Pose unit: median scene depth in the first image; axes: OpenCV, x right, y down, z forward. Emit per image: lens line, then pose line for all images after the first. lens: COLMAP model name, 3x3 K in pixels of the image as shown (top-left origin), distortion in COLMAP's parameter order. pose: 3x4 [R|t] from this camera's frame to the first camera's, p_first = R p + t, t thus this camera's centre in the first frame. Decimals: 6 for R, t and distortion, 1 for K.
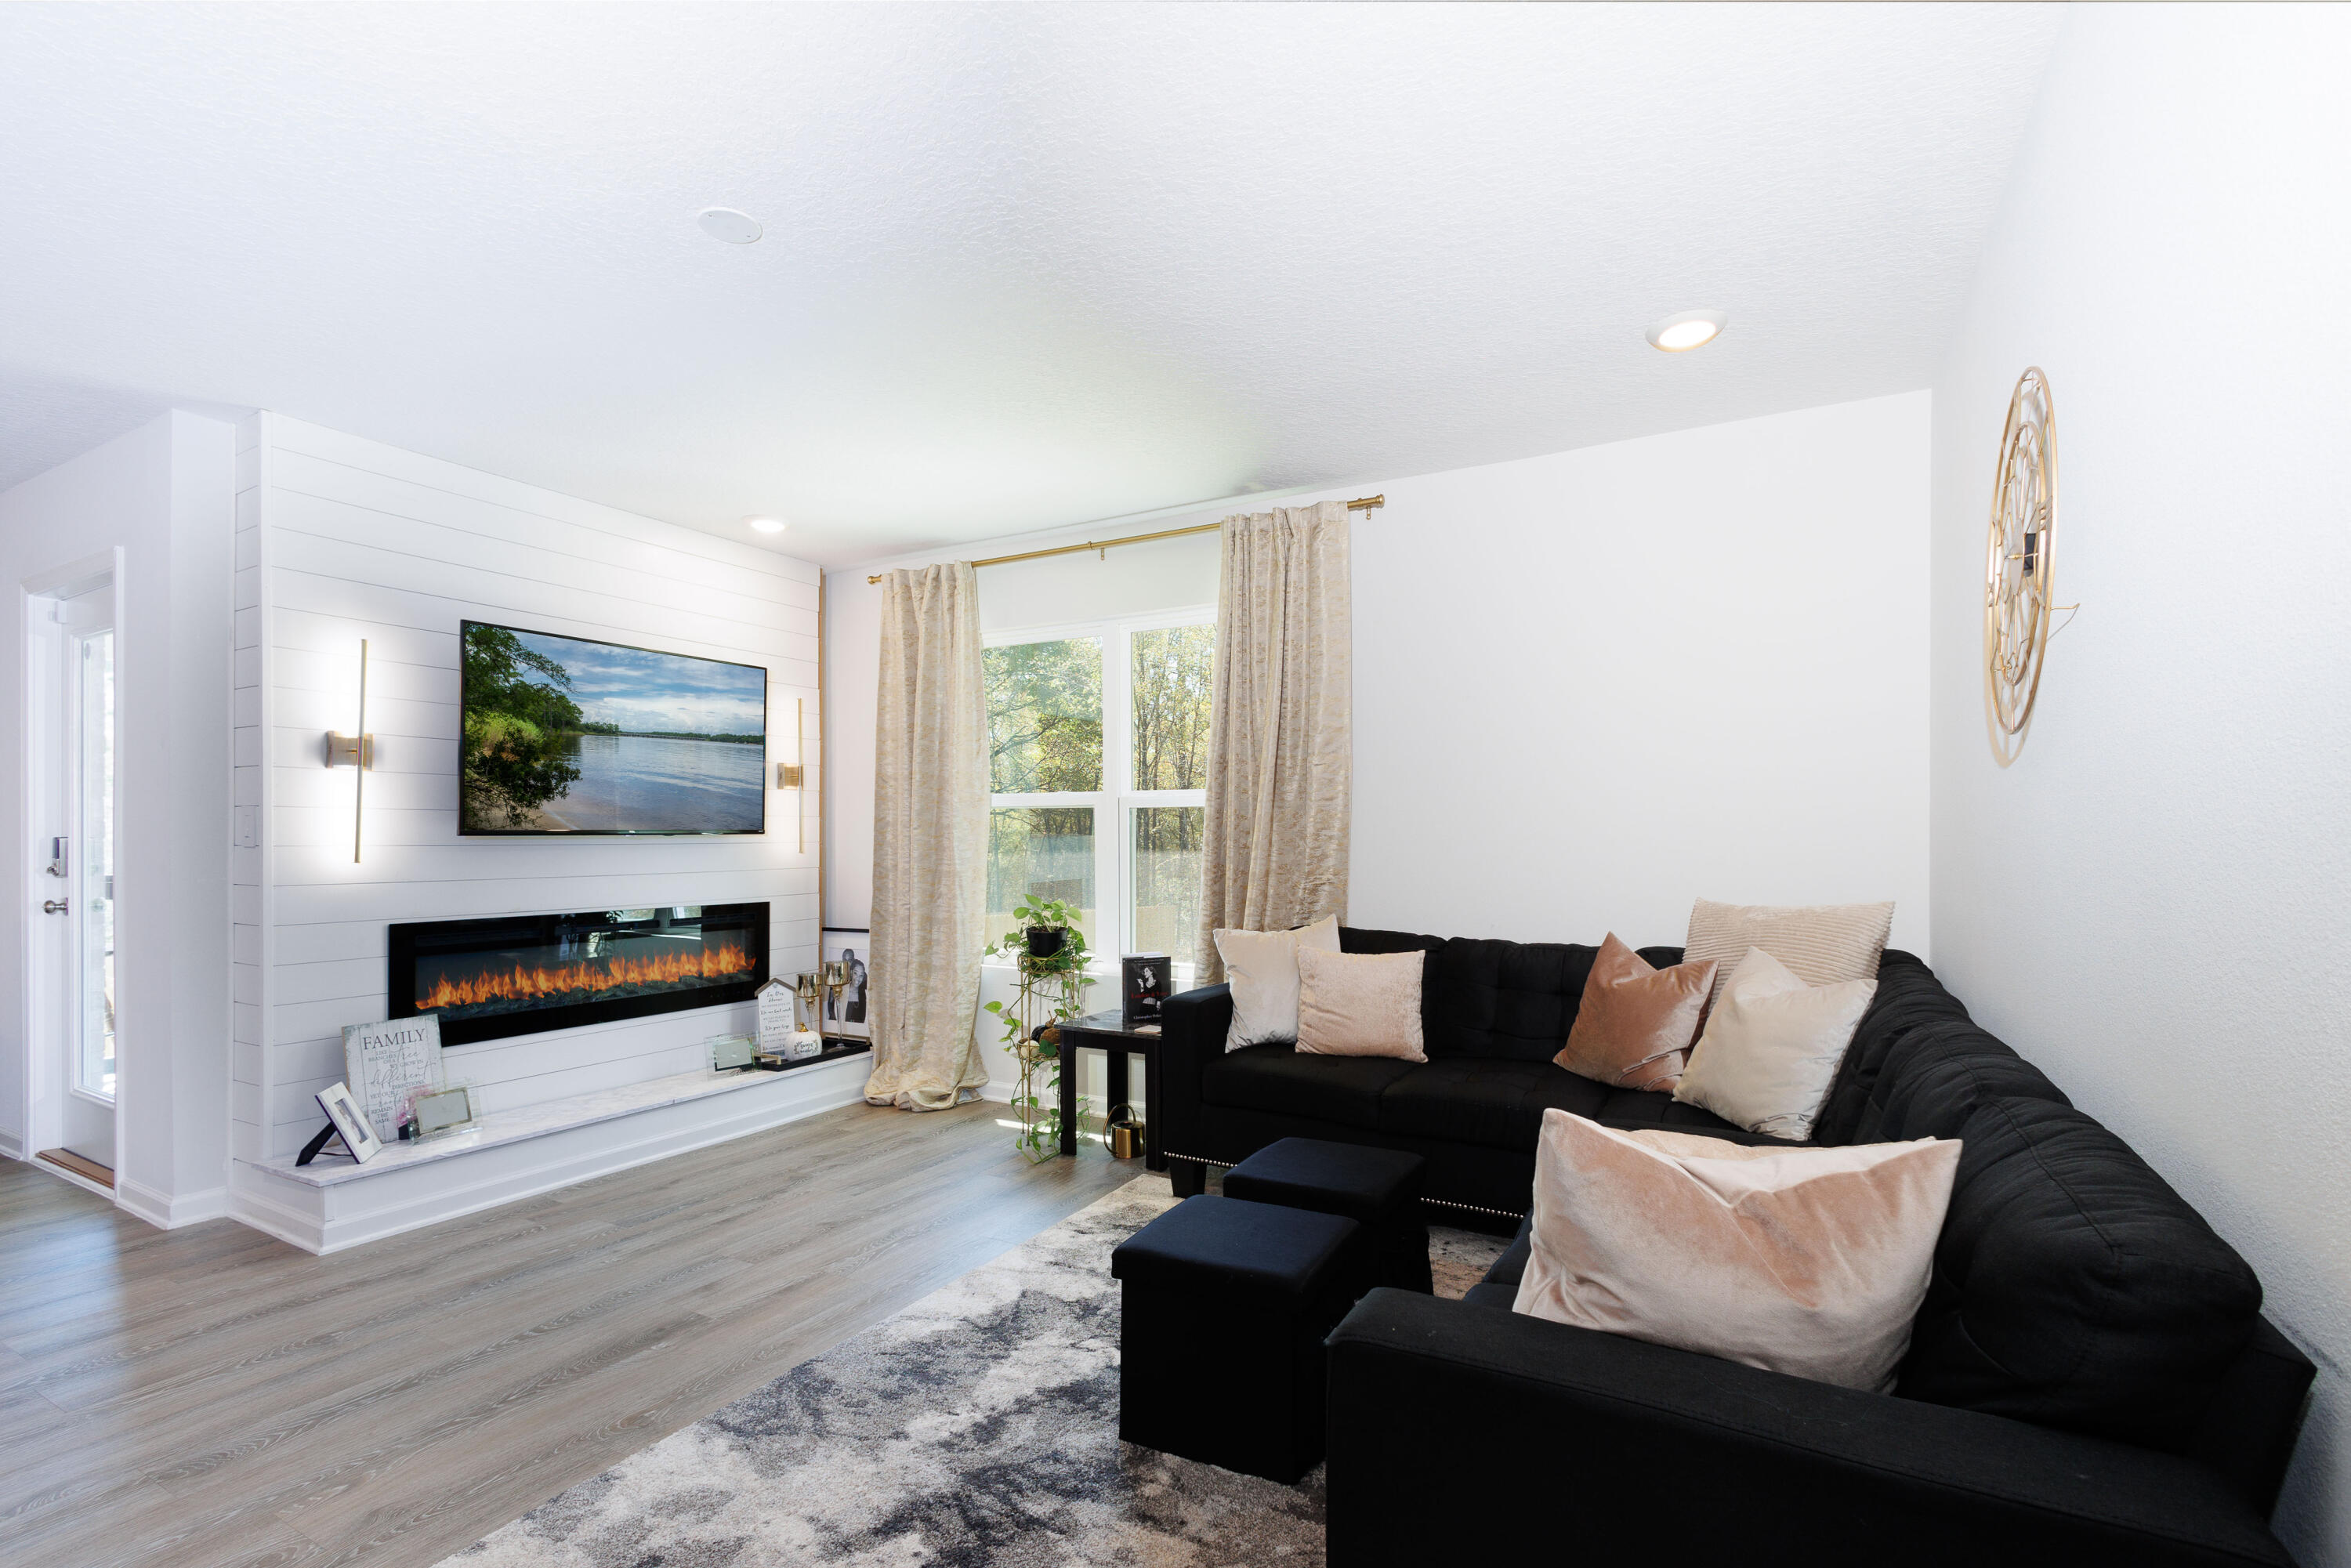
lens RADIAL K [[1082.1, 0, 1178.6], [0, 1082.1, 842.7], [0, 0, 1]] dist [-0.001731, 0.000297]
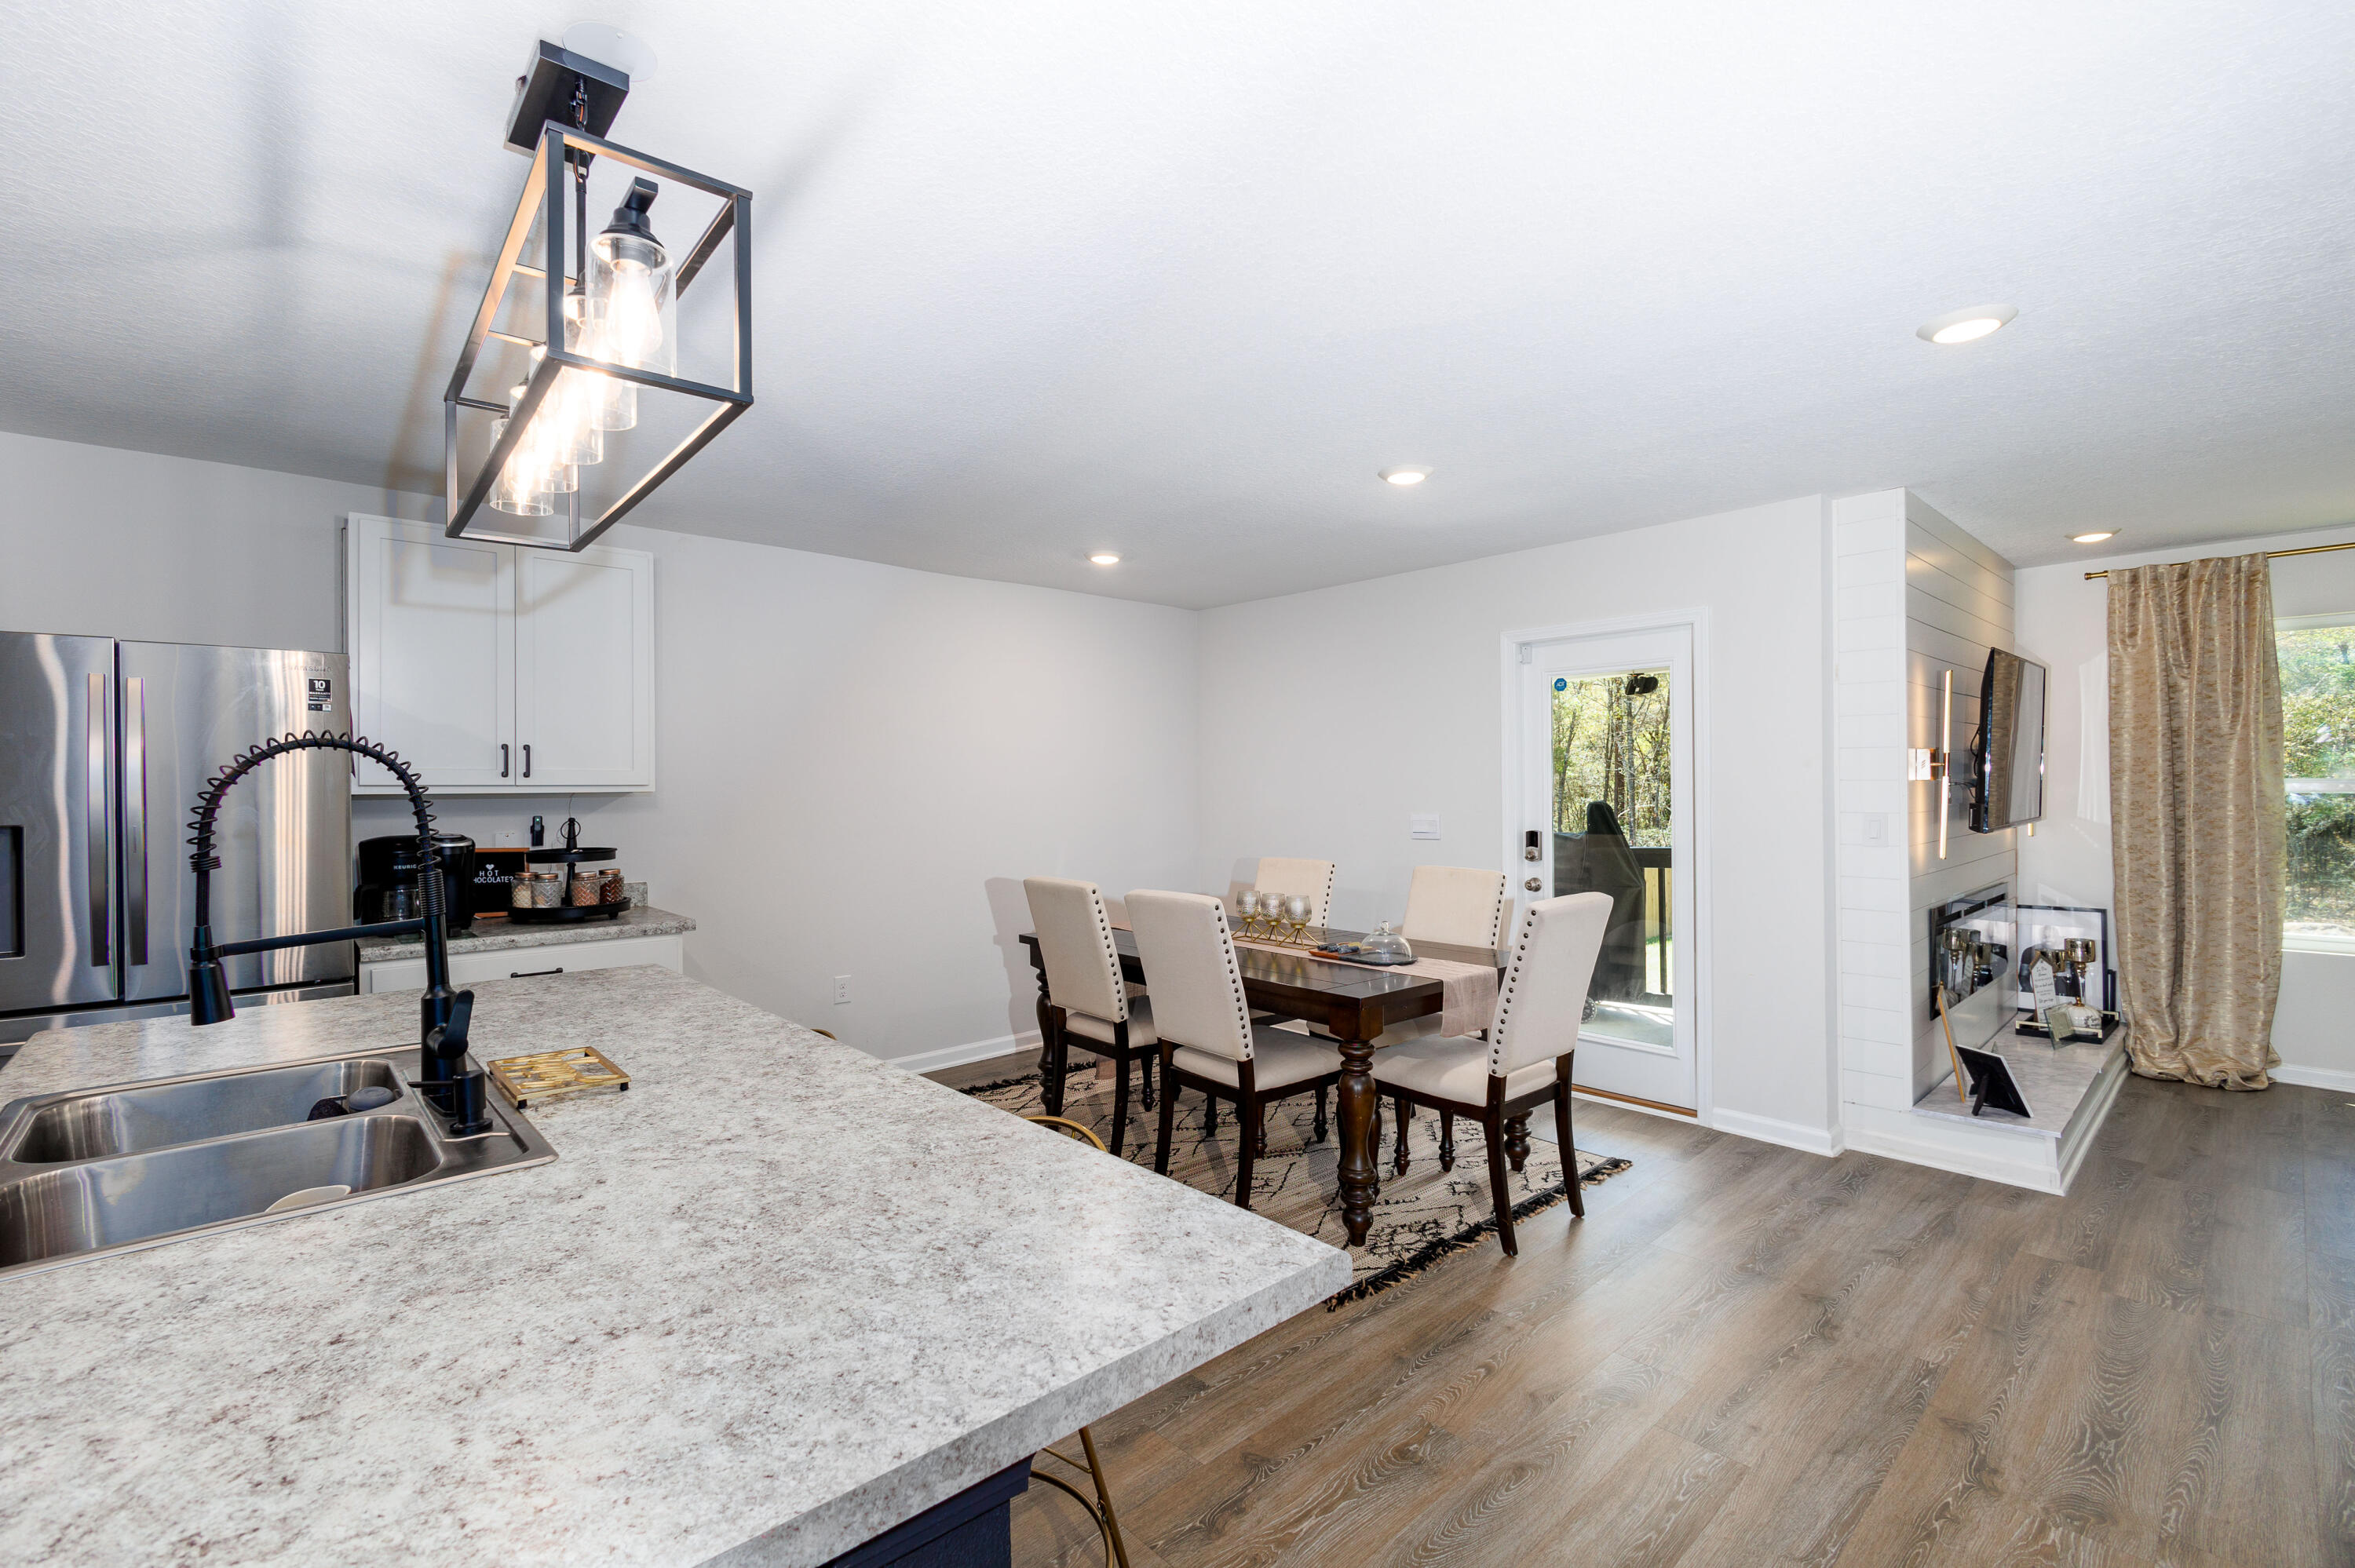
lens RADIAL K [[1012.9, 0, 1172.3], [0, 1012.9, 777.8], [0, 0, 1]] dist [-0.009067, 0.000116]
pose [[0.947054, -0.011324, -0.320876, -1.748874], [0.007056, 0.999871, -0.014462, -0.086114], [0.320998, 0.011432, 0.947011, -0.465265]]
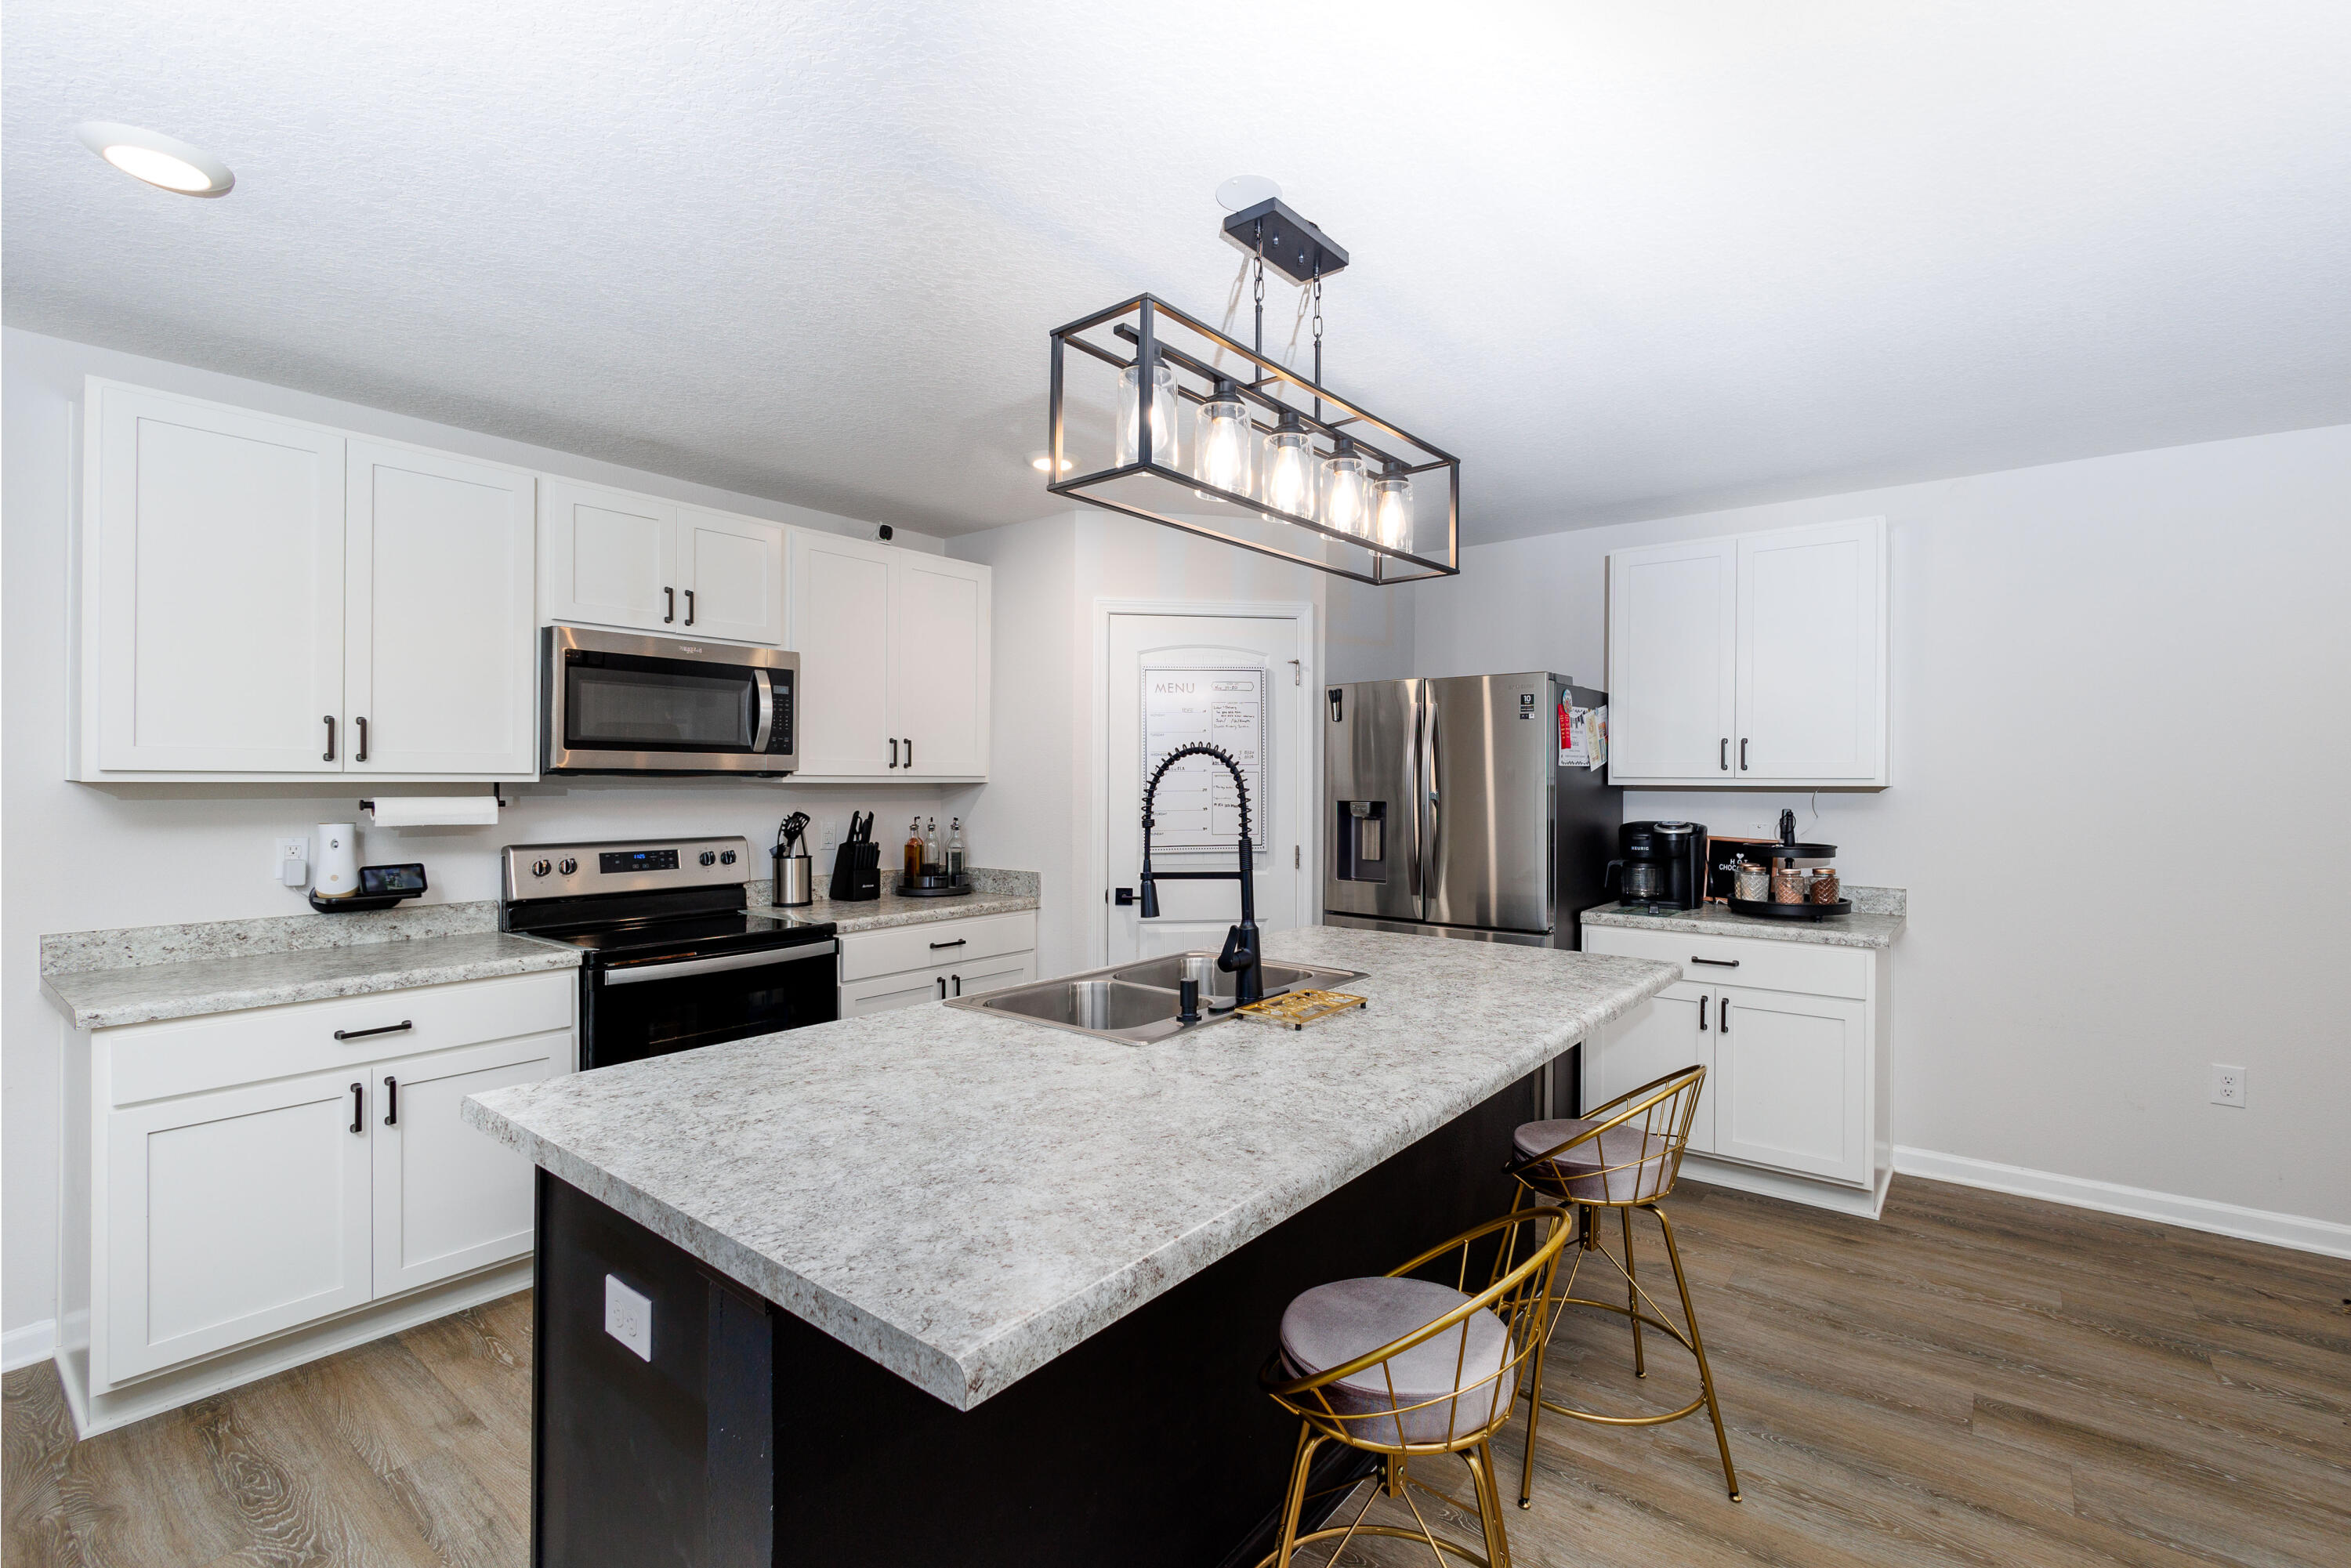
lens RADIAL K [[1019.7, 0, 1206.2], [0, 1019.7, 779.8], [0, 0, 1]] dist [-0.001684, 0.000021]
pose [[-0.139491, -0.003126, -0.990218, -1.488190], [-0.009495, 0.999953, -0.001819, -0.089838], [0.990178, 0.009149, -0.139515, 0.094973]]
